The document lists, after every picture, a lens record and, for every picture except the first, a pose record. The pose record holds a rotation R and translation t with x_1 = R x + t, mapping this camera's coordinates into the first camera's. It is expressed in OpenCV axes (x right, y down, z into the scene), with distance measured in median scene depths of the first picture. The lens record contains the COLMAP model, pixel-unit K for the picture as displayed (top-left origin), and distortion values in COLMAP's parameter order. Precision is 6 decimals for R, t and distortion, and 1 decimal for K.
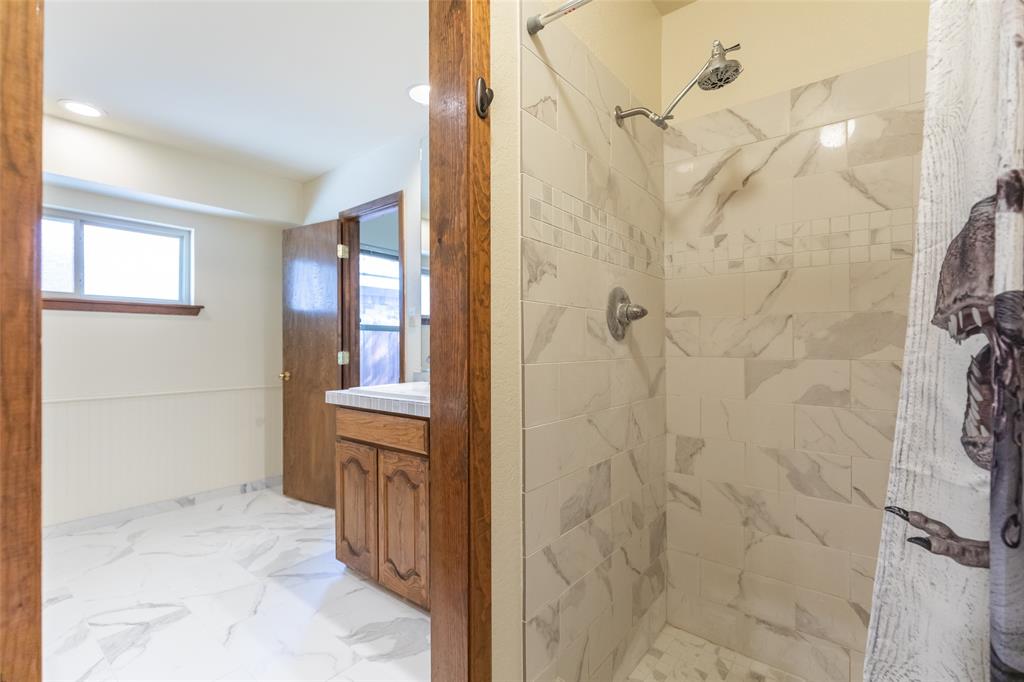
lens RADIAL K [[471.7, 0, 517.3], [0, 471.7, 345.5], [0, 0, 1]] dist [0.004314, -0.001345]
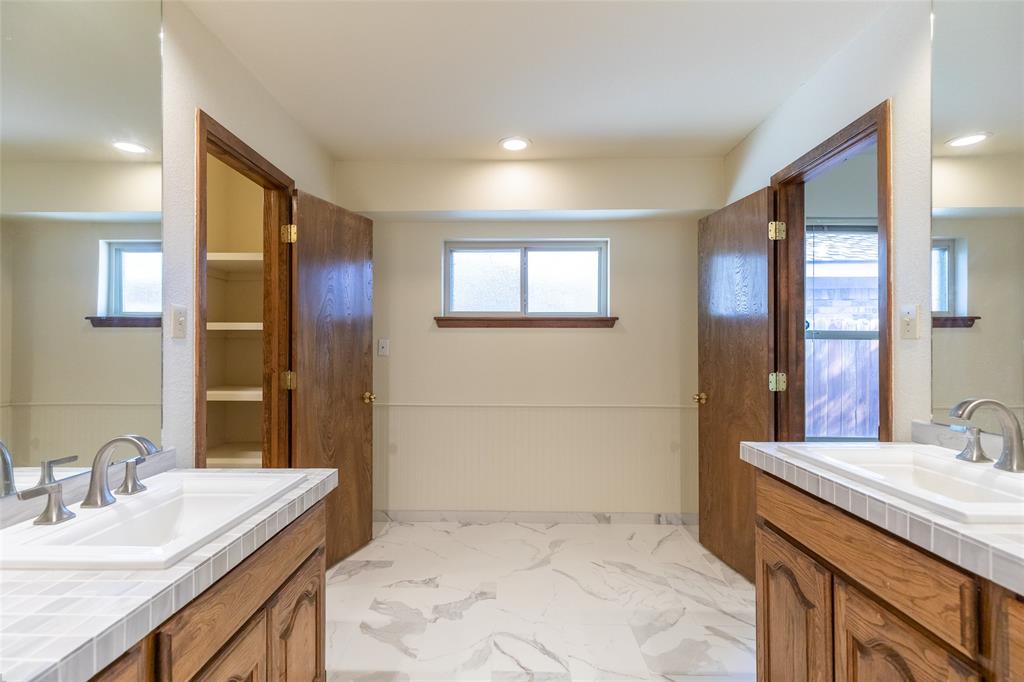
lens RADIAL K [[471.7, 0, 489.1], [0, 471.7, 345.2], [0, 0, 1]] dist [0.004314, -0.001345]
pose [[0.602445, -0.001033, -0.798160, -0.063609], [-0.002413, 0.999992, -0.003116, -0.024573], [0.798157, 0.003803, 0.602438, 0.225737]]
